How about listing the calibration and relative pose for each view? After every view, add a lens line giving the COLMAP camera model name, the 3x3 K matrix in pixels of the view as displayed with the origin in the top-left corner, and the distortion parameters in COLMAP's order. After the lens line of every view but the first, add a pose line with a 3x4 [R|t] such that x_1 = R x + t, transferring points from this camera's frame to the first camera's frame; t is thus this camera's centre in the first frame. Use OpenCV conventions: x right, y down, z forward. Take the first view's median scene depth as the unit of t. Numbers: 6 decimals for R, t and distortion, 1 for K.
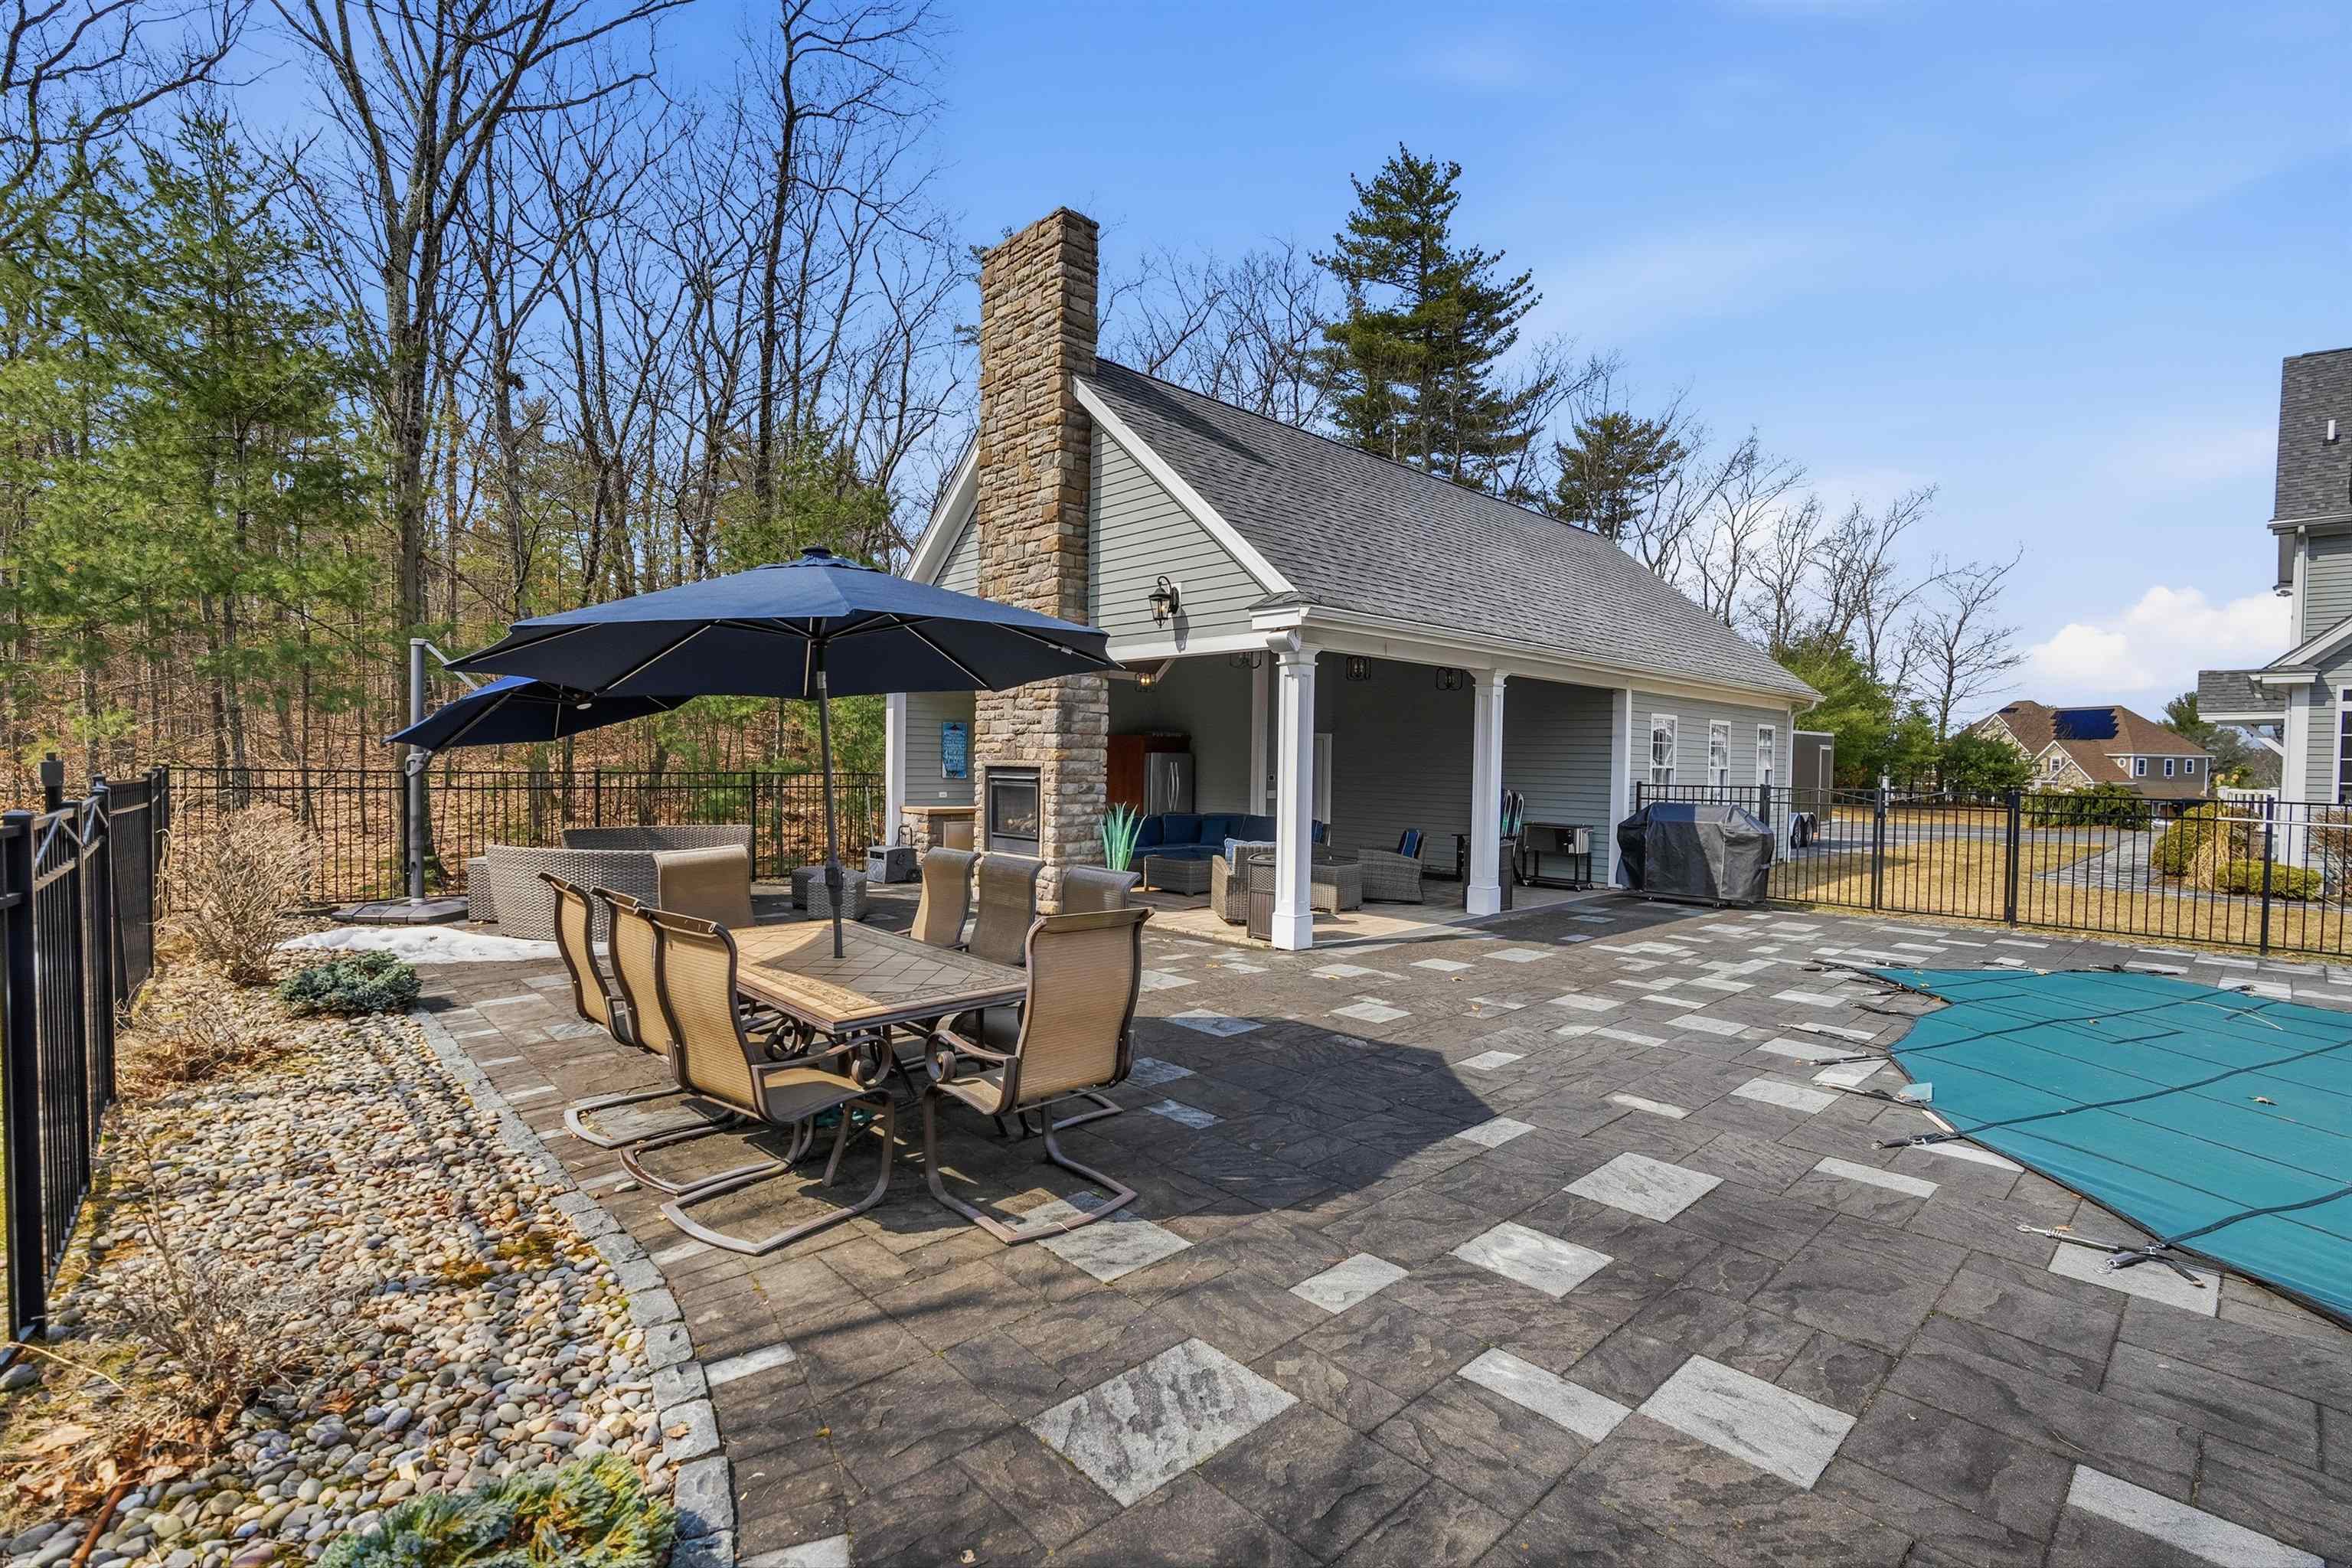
lens RADIAL K [[1039.9, 0, 1170.0], [0, 1039.9, 788.8], [0, 0, 1]] dist [-0.000503, -0.000362]
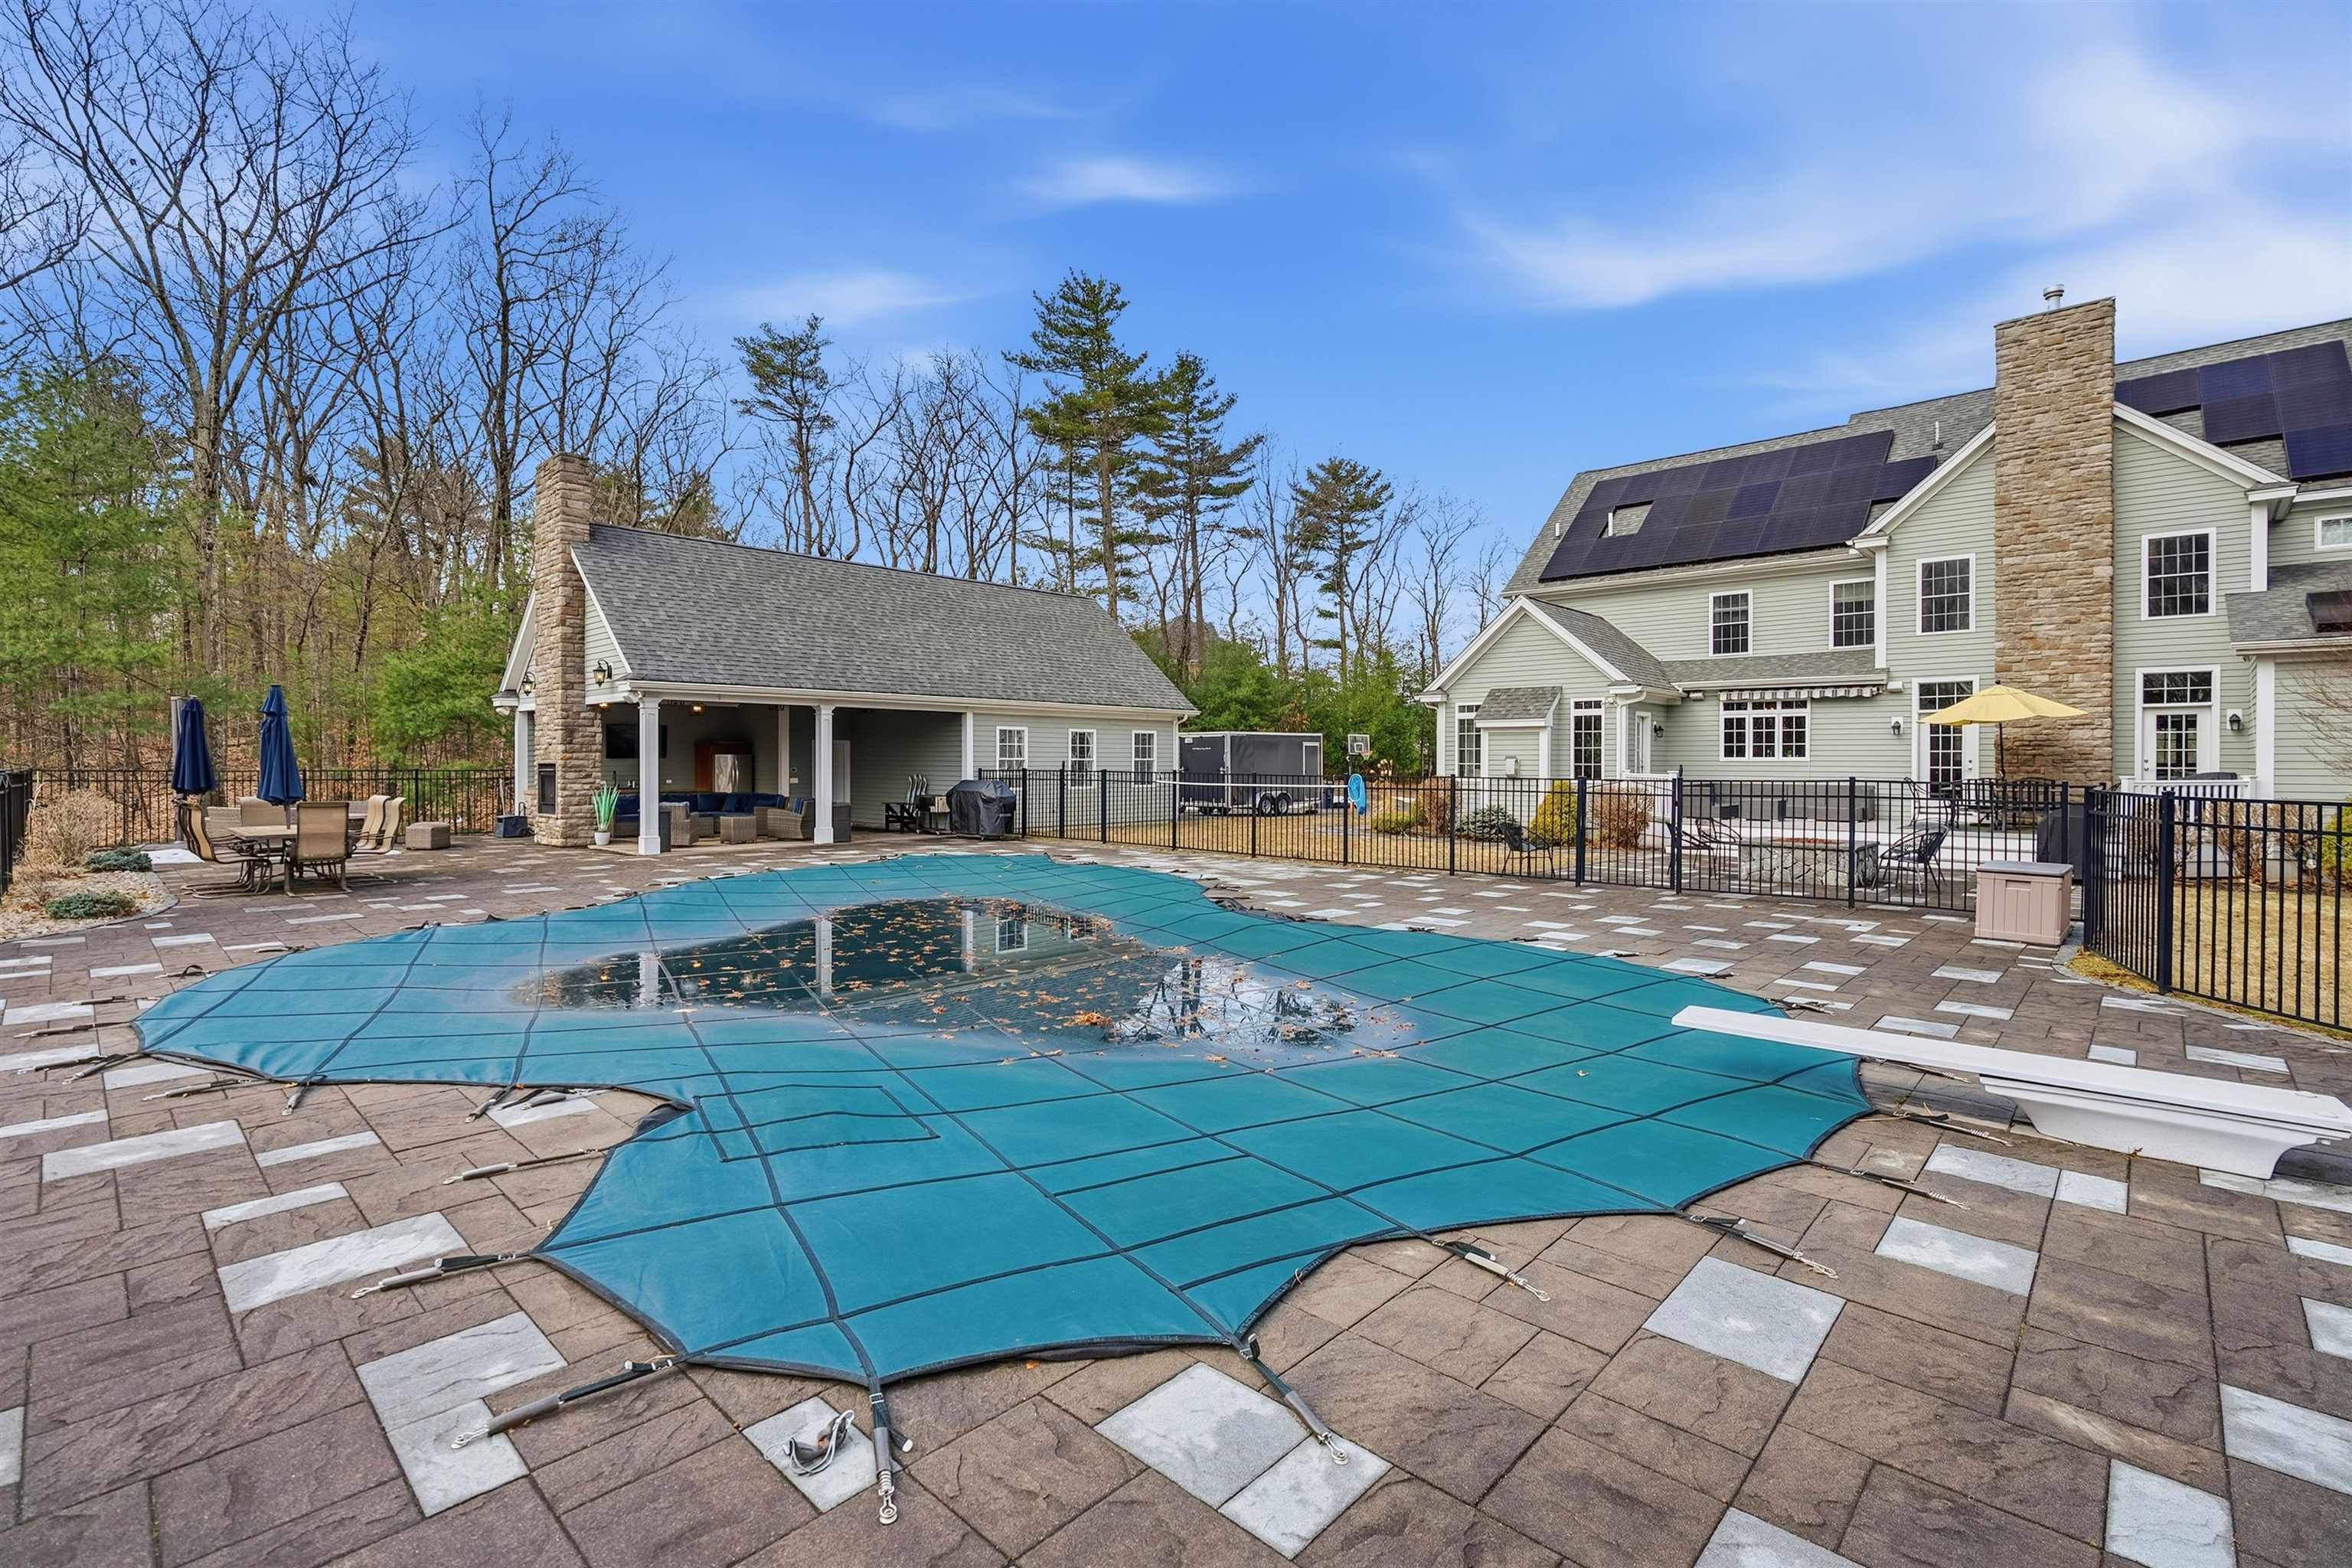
lens RADIAL K [[1048.9, 0, 1165.5], [0, 1048.9, 770.0], [0, 0, 1]] dist [-0.000974, 0.000459]
pose [[0.998164, -0.015029, 0.058682, 0.353350], [0.016122, 0.999704, -0.018196, 0.017166], [-0.058391, 0.019108, 0.998111, -0.368407]]
